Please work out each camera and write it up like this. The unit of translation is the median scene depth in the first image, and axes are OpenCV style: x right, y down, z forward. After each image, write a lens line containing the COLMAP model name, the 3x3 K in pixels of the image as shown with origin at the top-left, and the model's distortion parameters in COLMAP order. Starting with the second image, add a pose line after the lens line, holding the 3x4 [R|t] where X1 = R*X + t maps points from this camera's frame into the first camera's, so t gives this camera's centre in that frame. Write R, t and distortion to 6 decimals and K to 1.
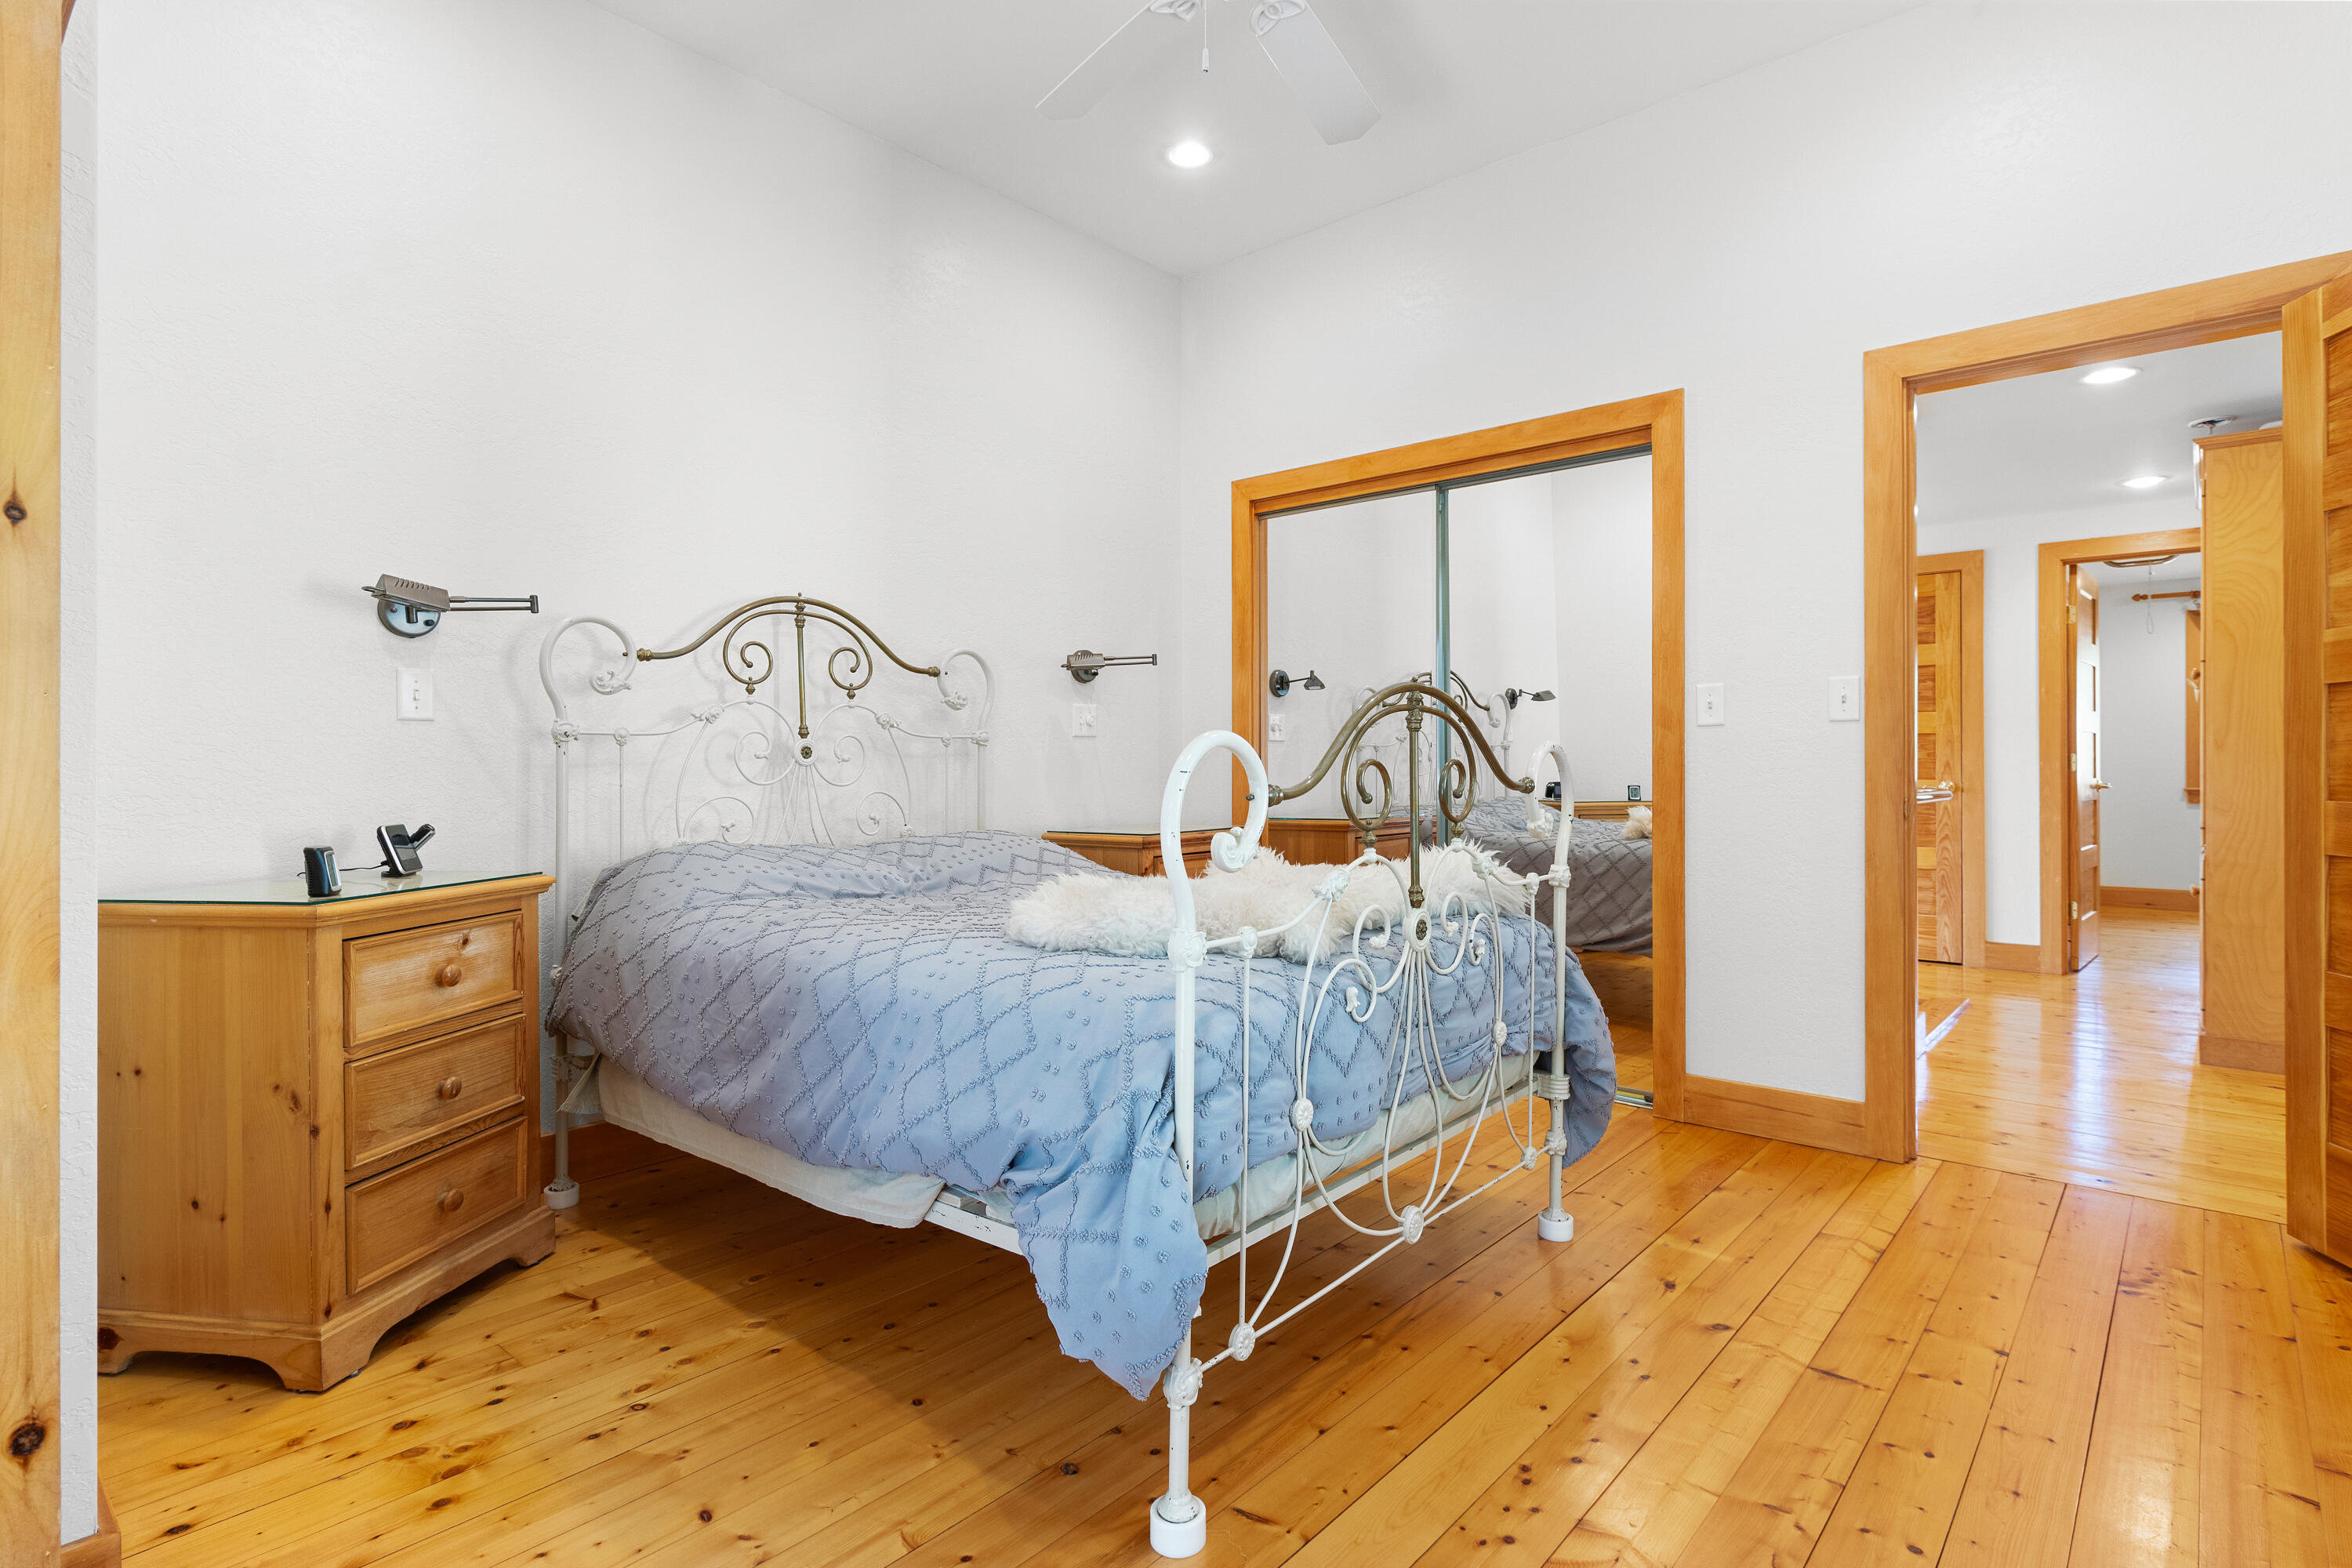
lens RADIAL K [[1171.8, 0, 1171.7], [0, 1171.8, 747.4], [0, 0, 1]] dist [-0.002206, -0.001799]
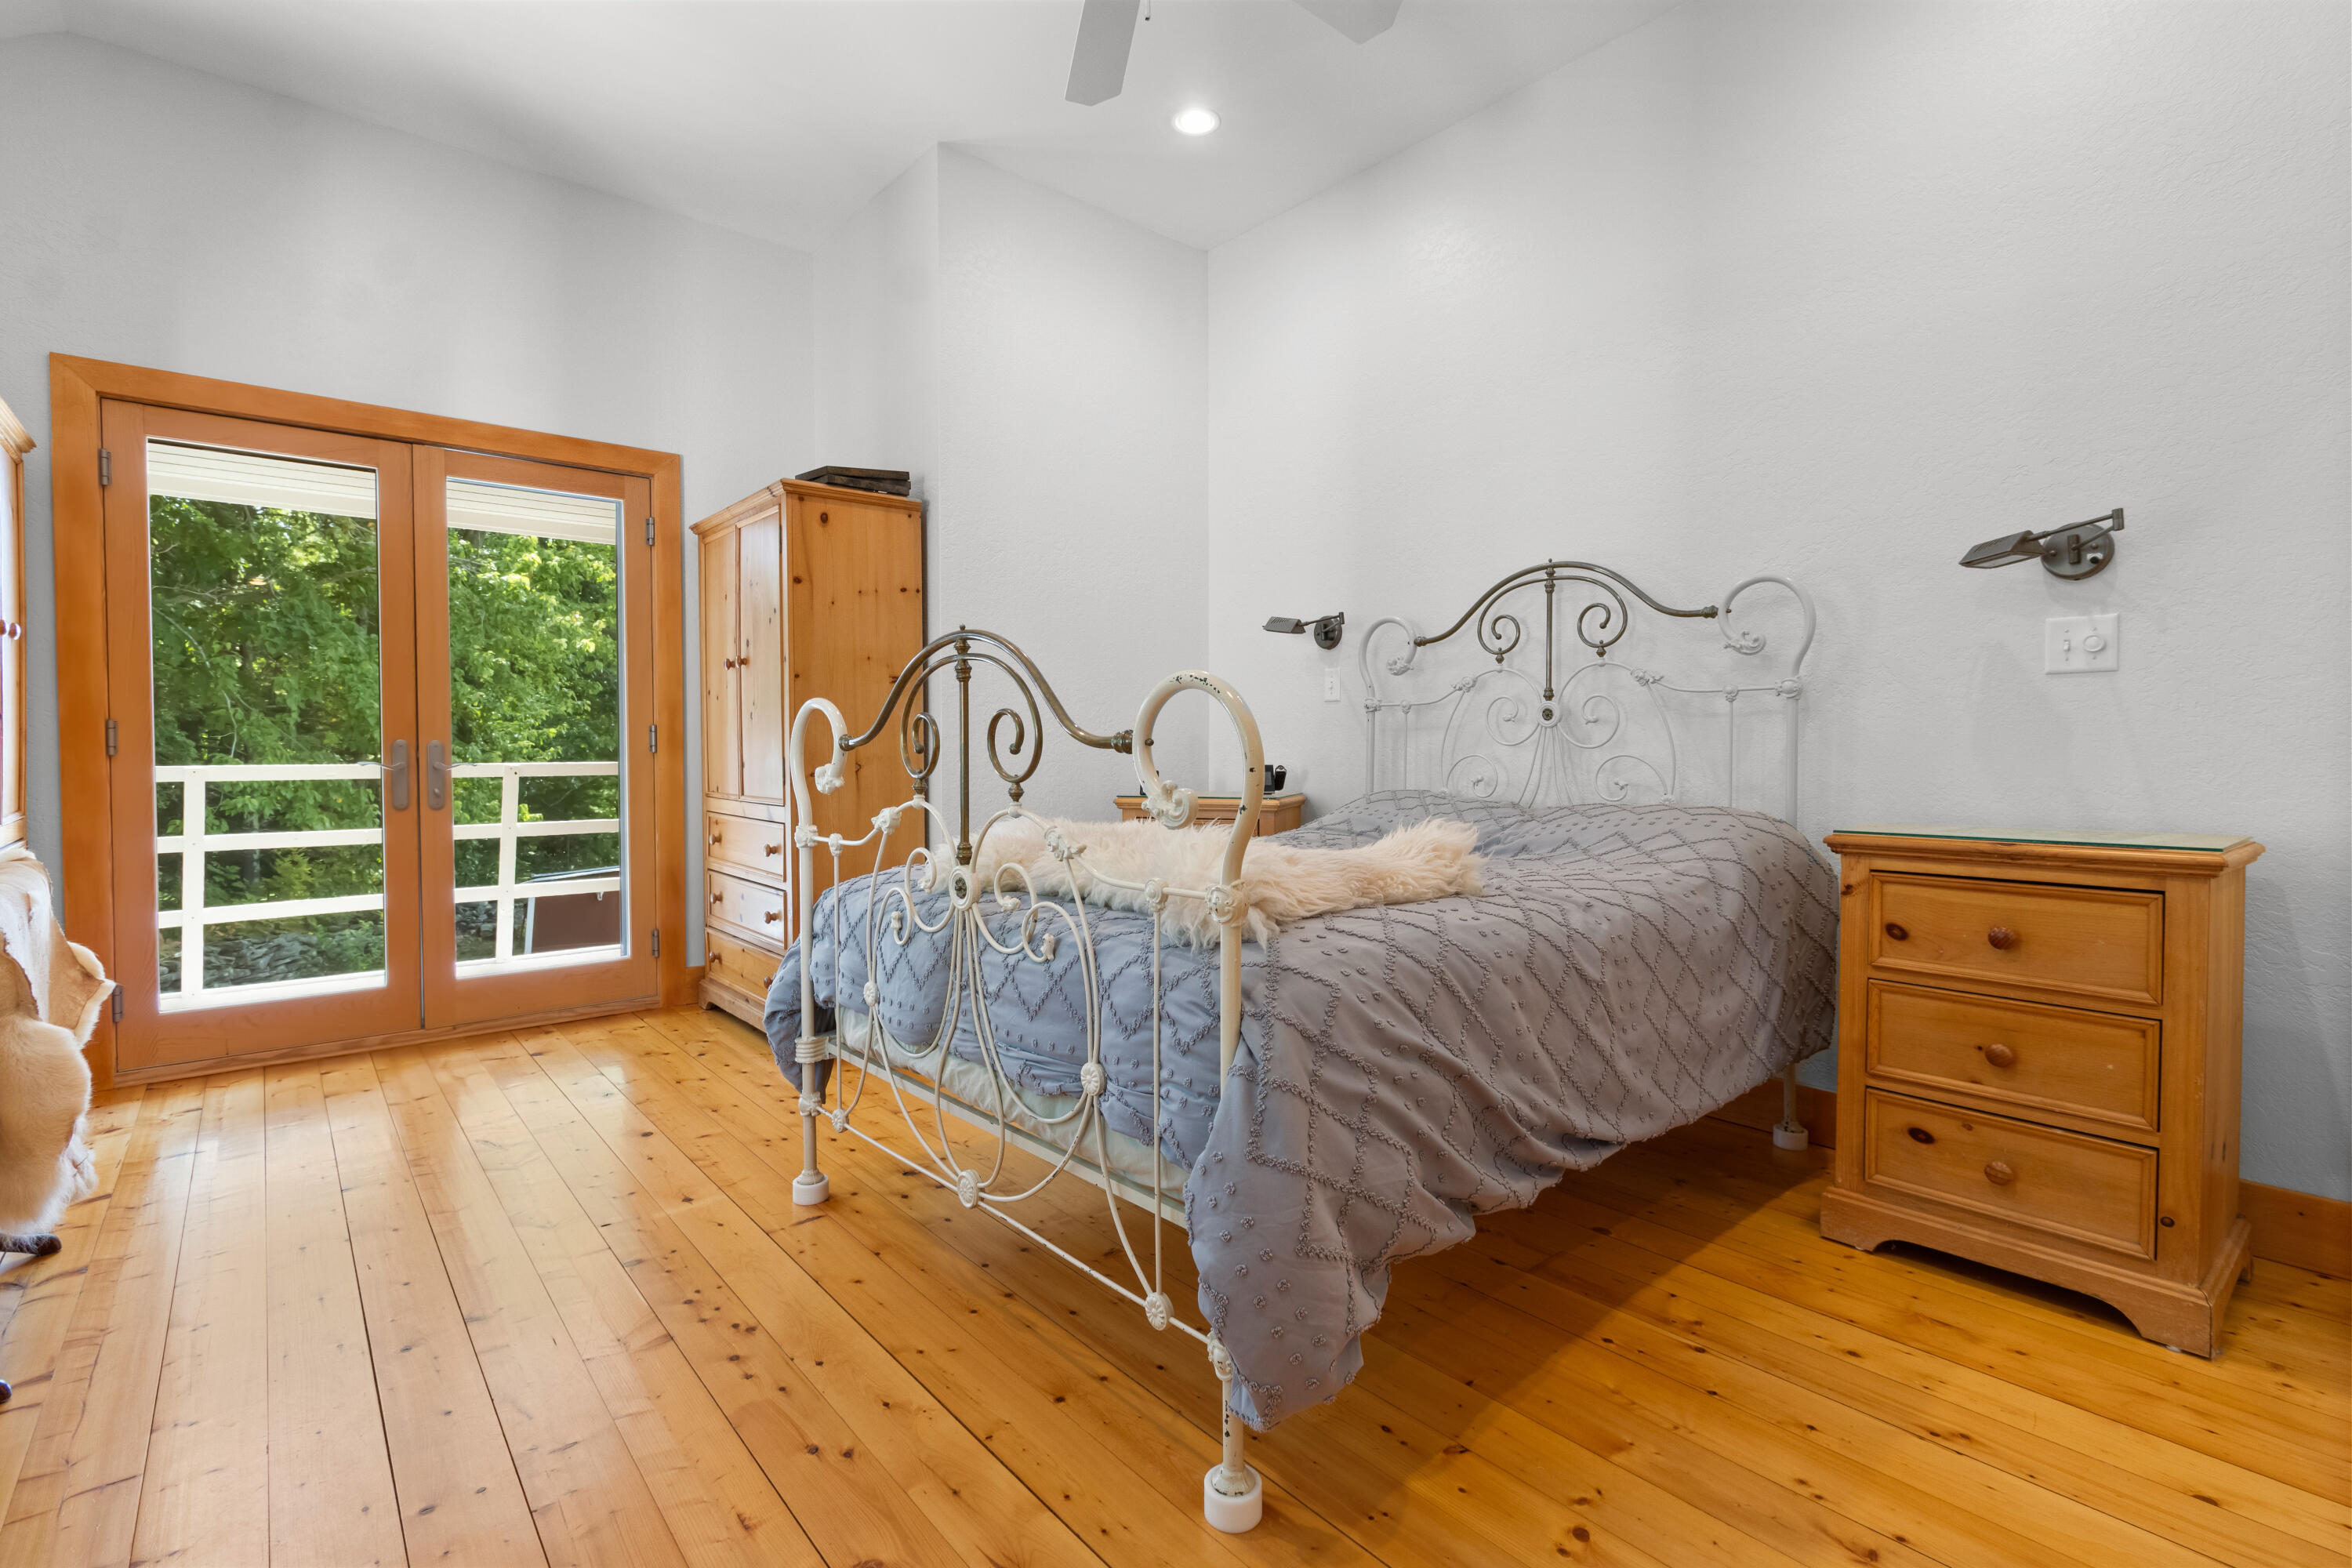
lens RADIAL K [[1115.8, 0, 1198.4], [0, 1115.8, 736.1], [0, 0, 1]] dist [-0.001087, -0.000340]
pose [[-0.166042, 0.000838, -0.986118, 0.701582], [0.020323, 0.999790, -0.002573, 0.019660], [0.985909, -0.020468, -0.166024, 0.859100]]
